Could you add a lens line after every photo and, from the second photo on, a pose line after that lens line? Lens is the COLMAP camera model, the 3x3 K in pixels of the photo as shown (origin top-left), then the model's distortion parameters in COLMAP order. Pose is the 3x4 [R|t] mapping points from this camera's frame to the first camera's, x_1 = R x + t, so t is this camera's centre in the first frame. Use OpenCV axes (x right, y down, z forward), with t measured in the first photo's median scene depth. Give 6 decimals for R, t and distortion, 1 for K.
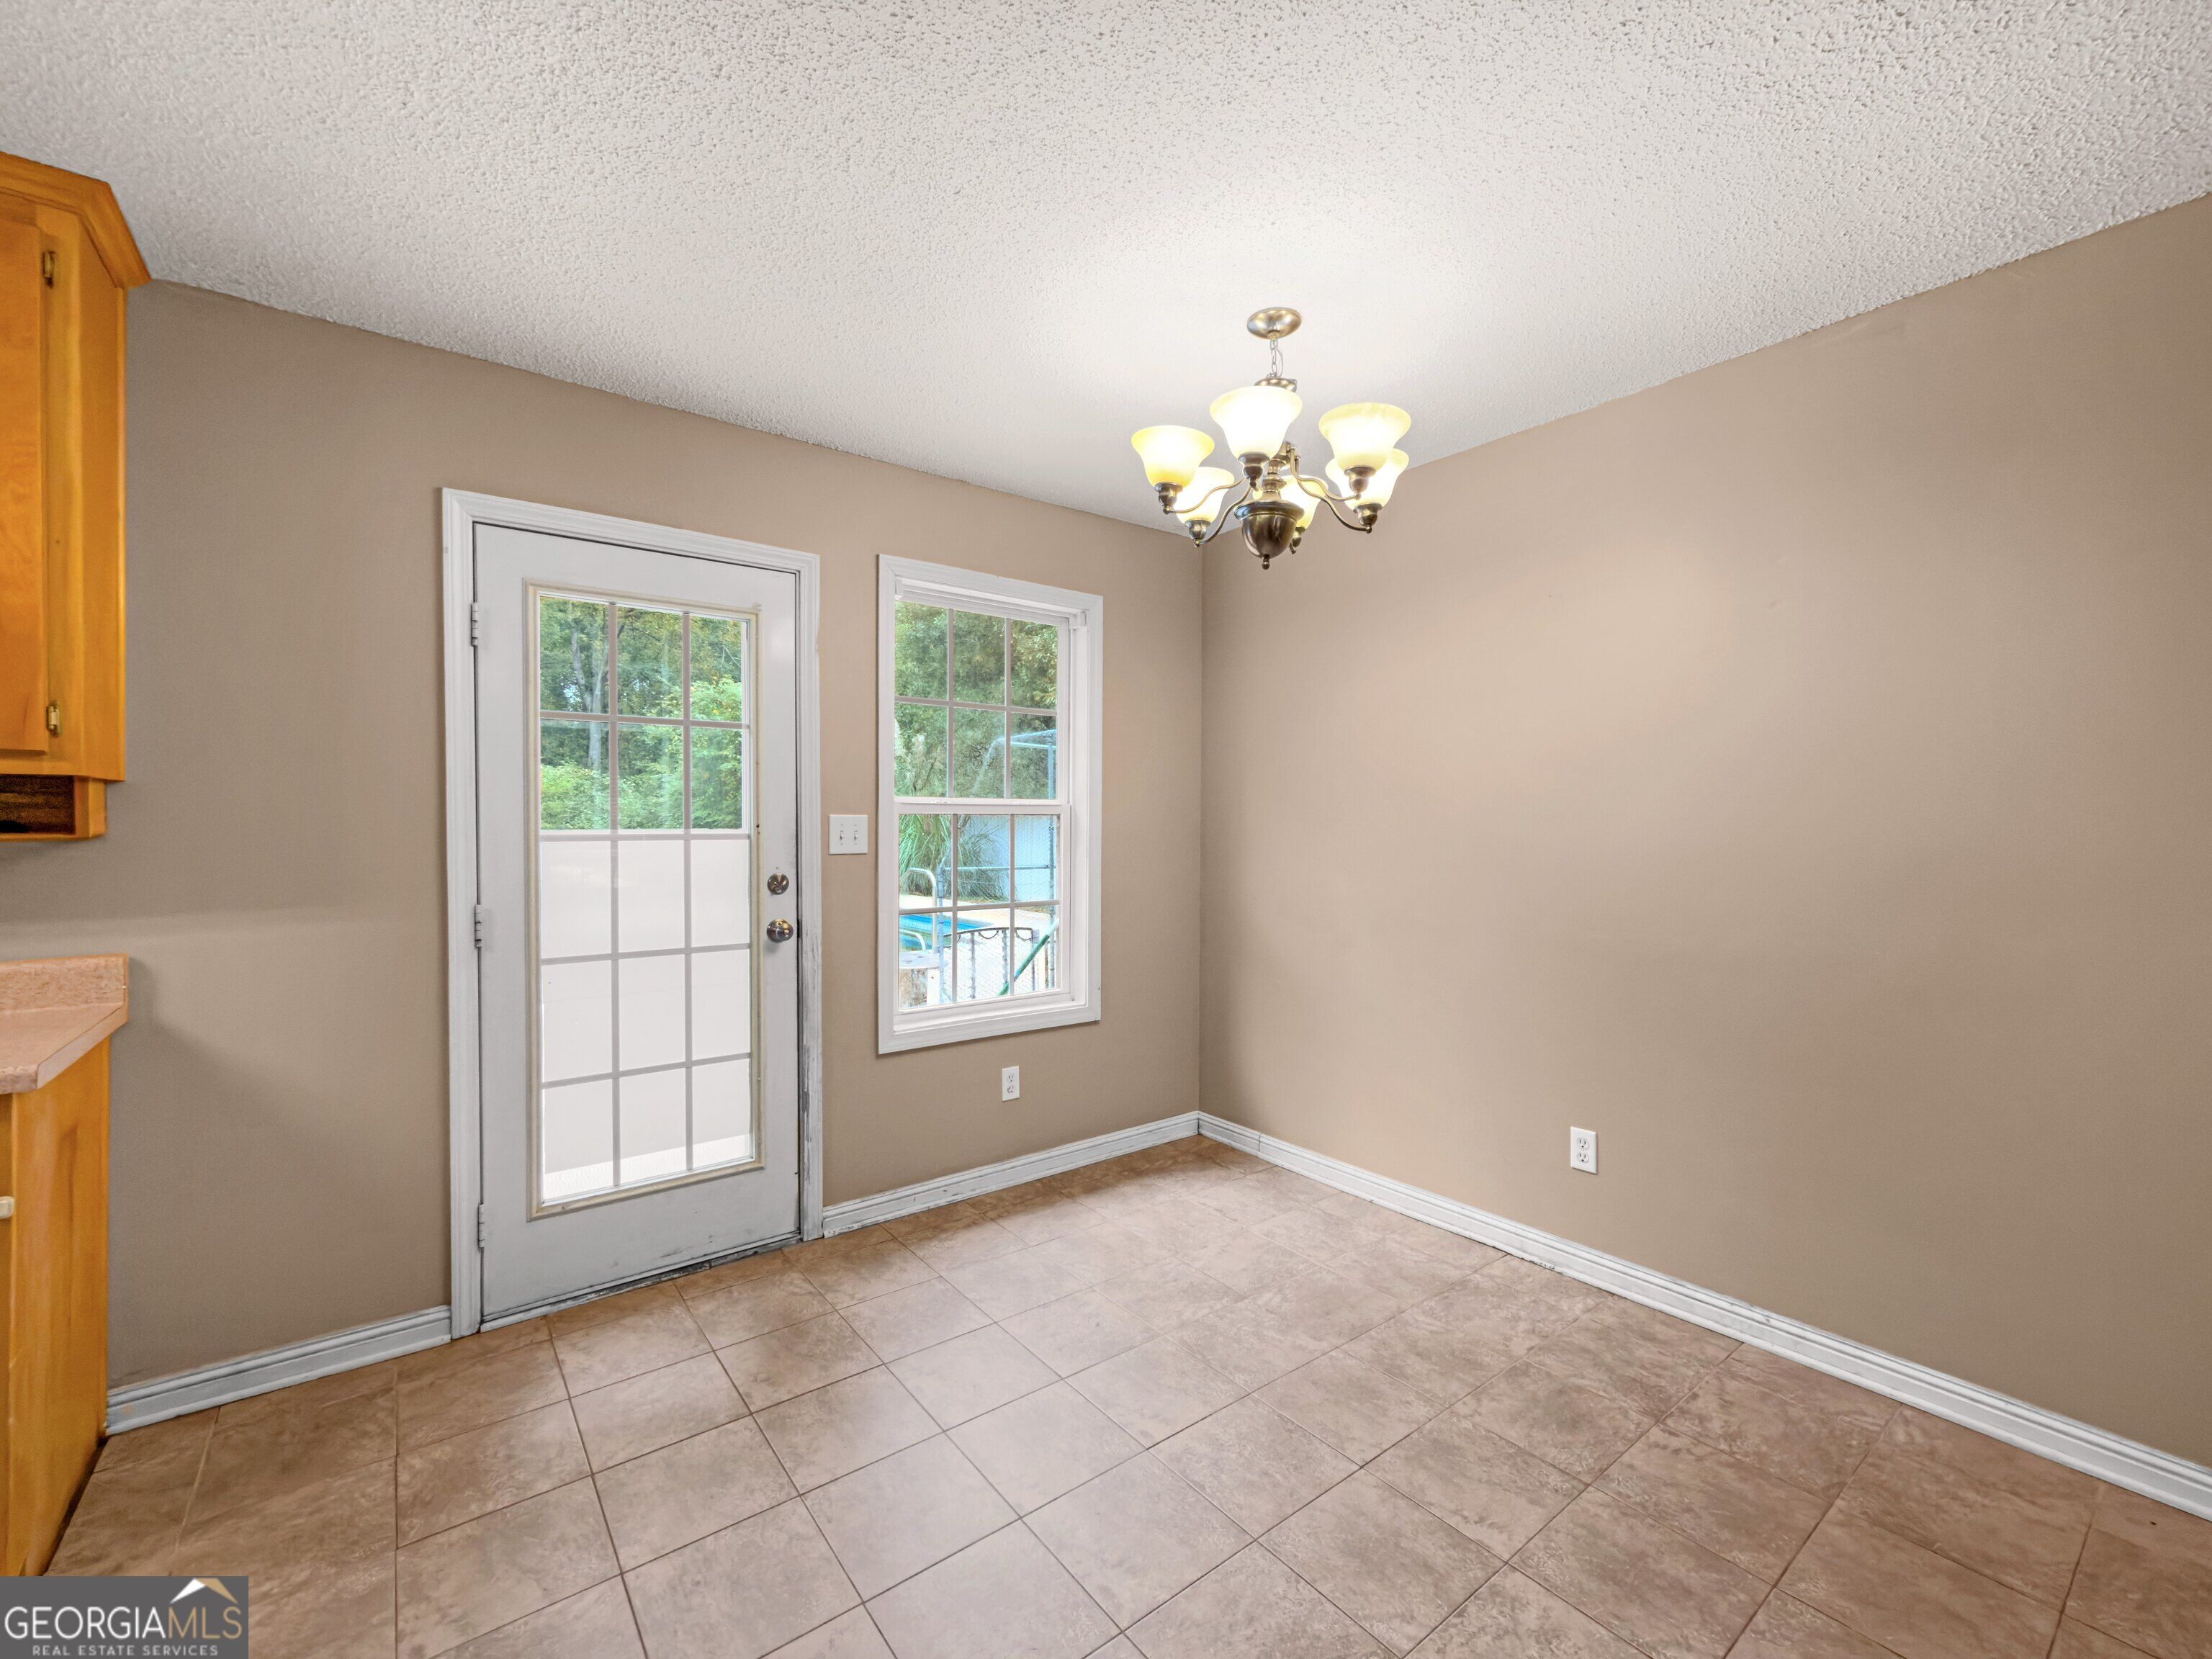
lens RADIAL K [[902.1, 0, 1114.5], [0, 902.1, 832.2], [0, 0, 1]] dist [-0.000027, -0.000666]
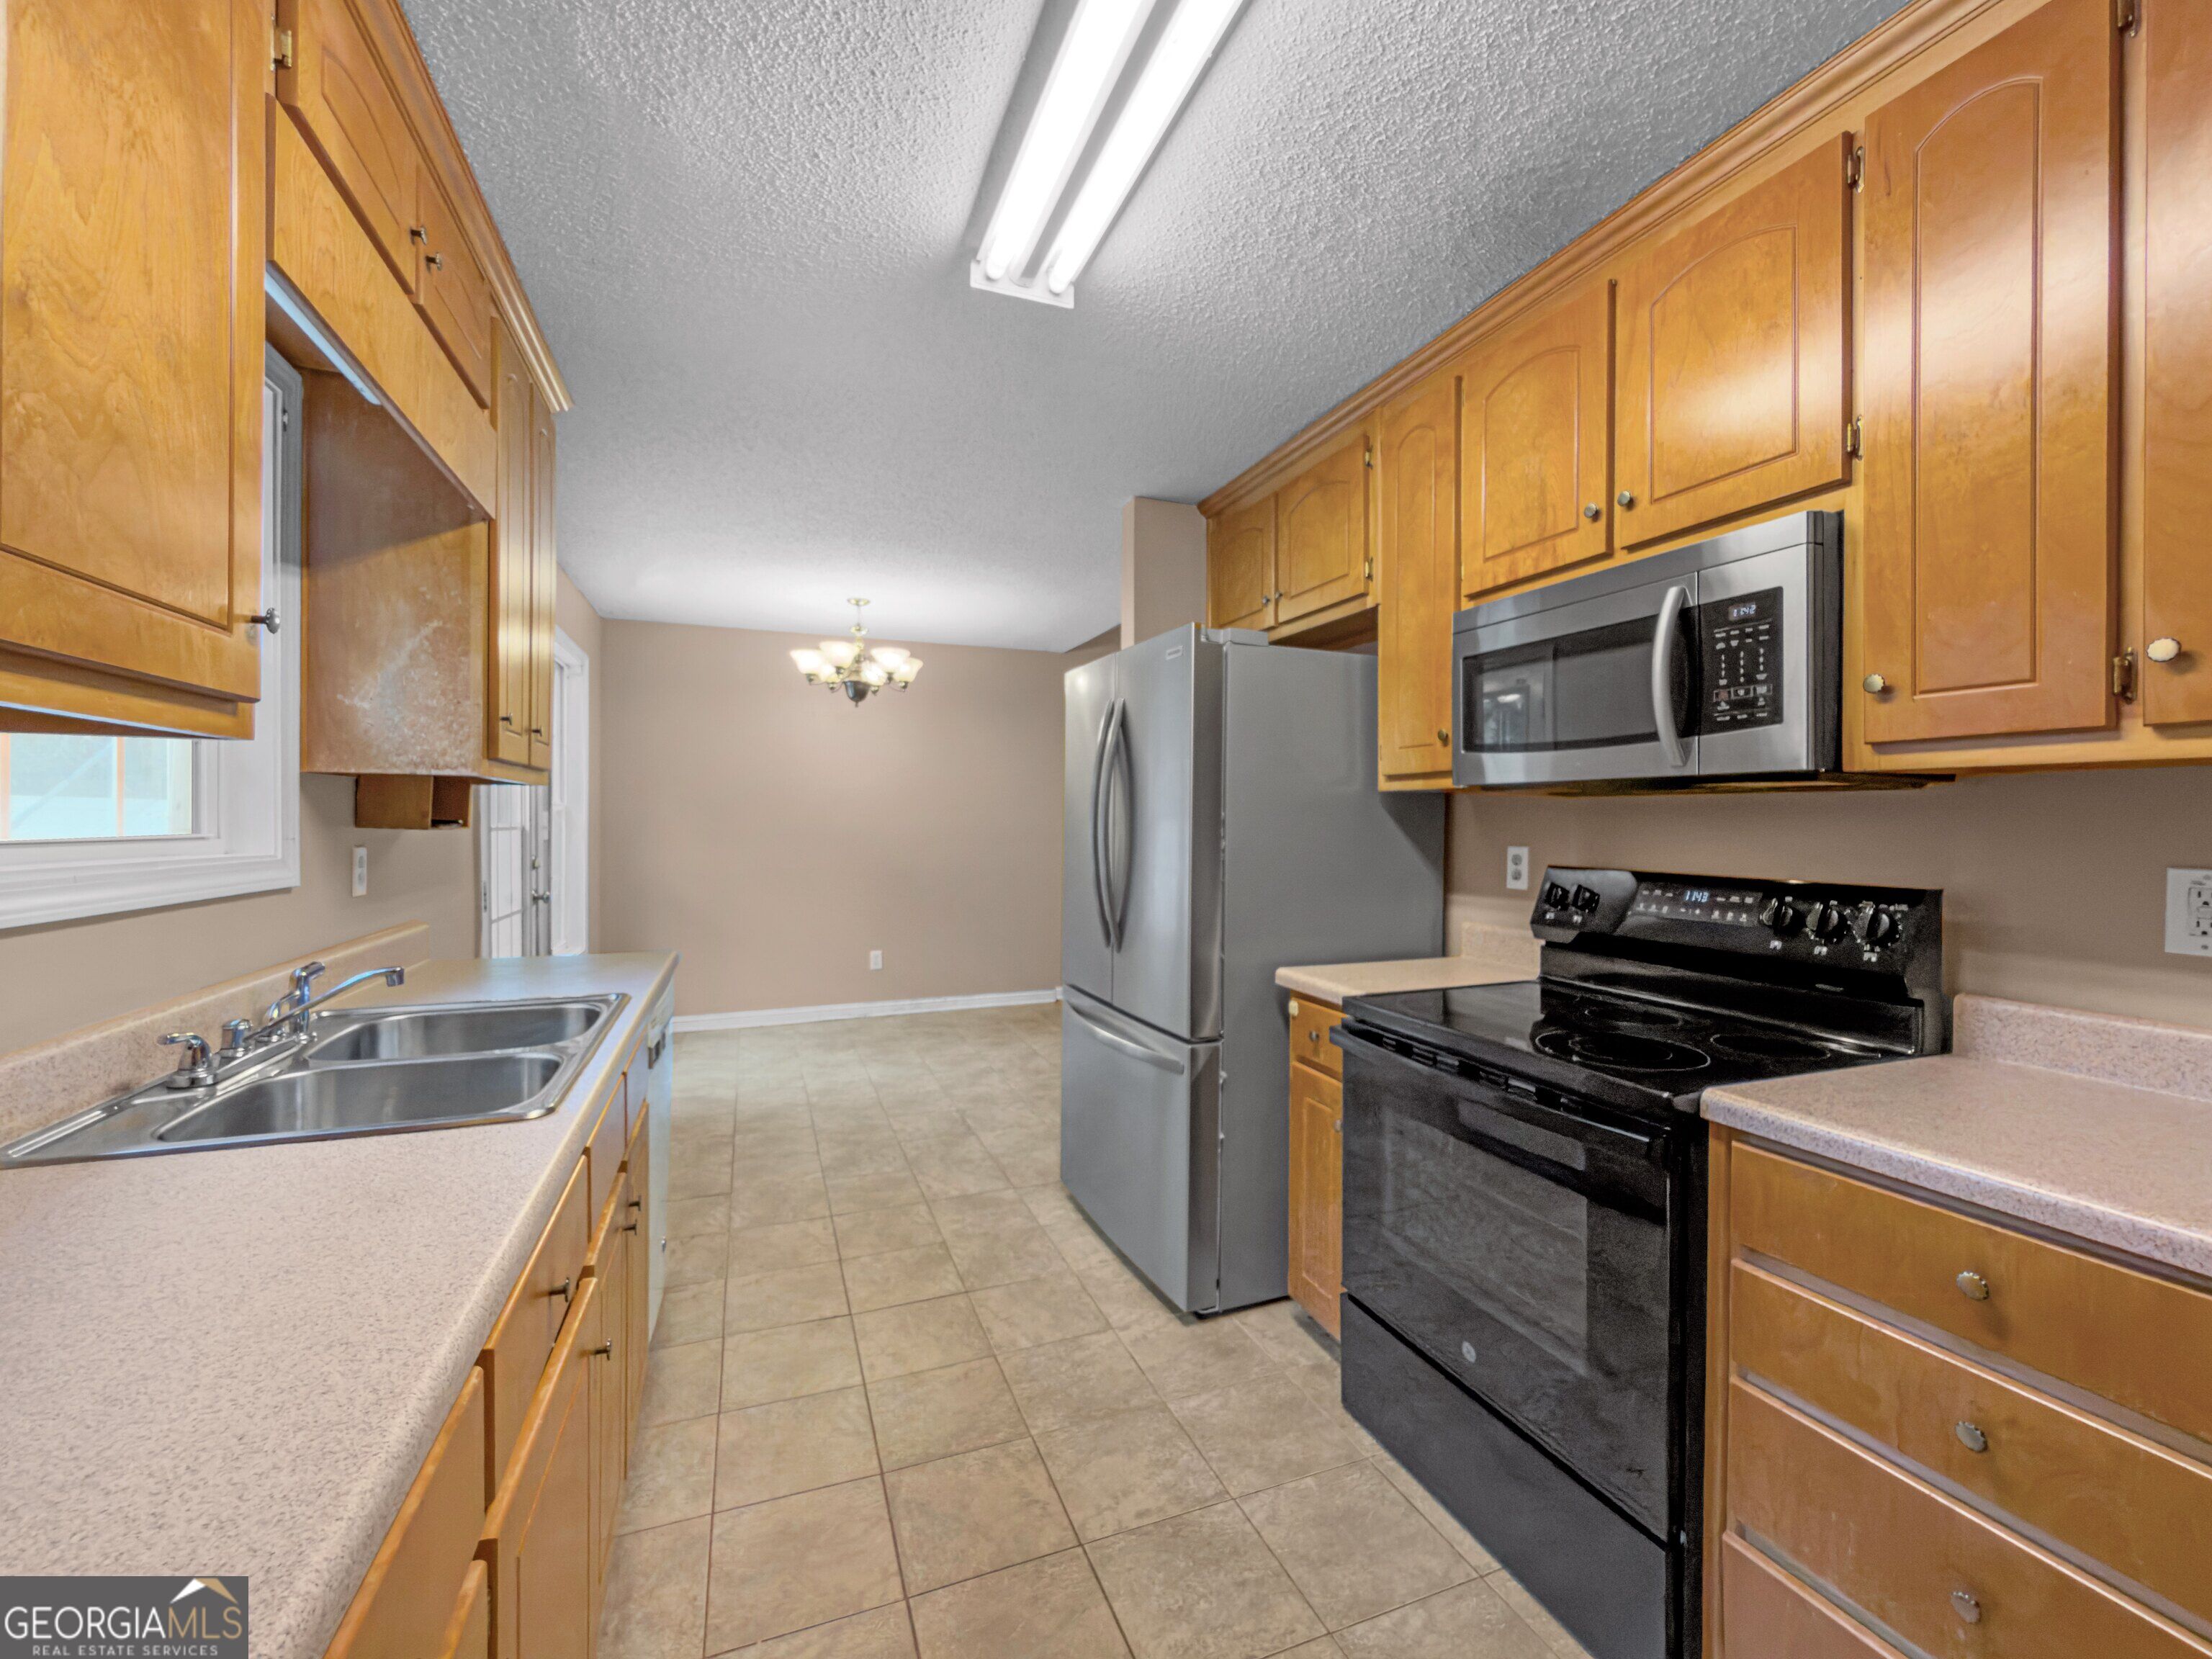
lens RADIAL K [[902.1, 0, 1098.2], [0, 902.1, 824.6], [0, 0, 1]] dist [-0.000027, -0.000666]
pose [[0.286653, -0.004396, 0.958024, -2.155811], [-0.003677, 0.999977, 0.005689, -0.008043], [-0.958027, -0.005153, 0.286630, -0.272937]]
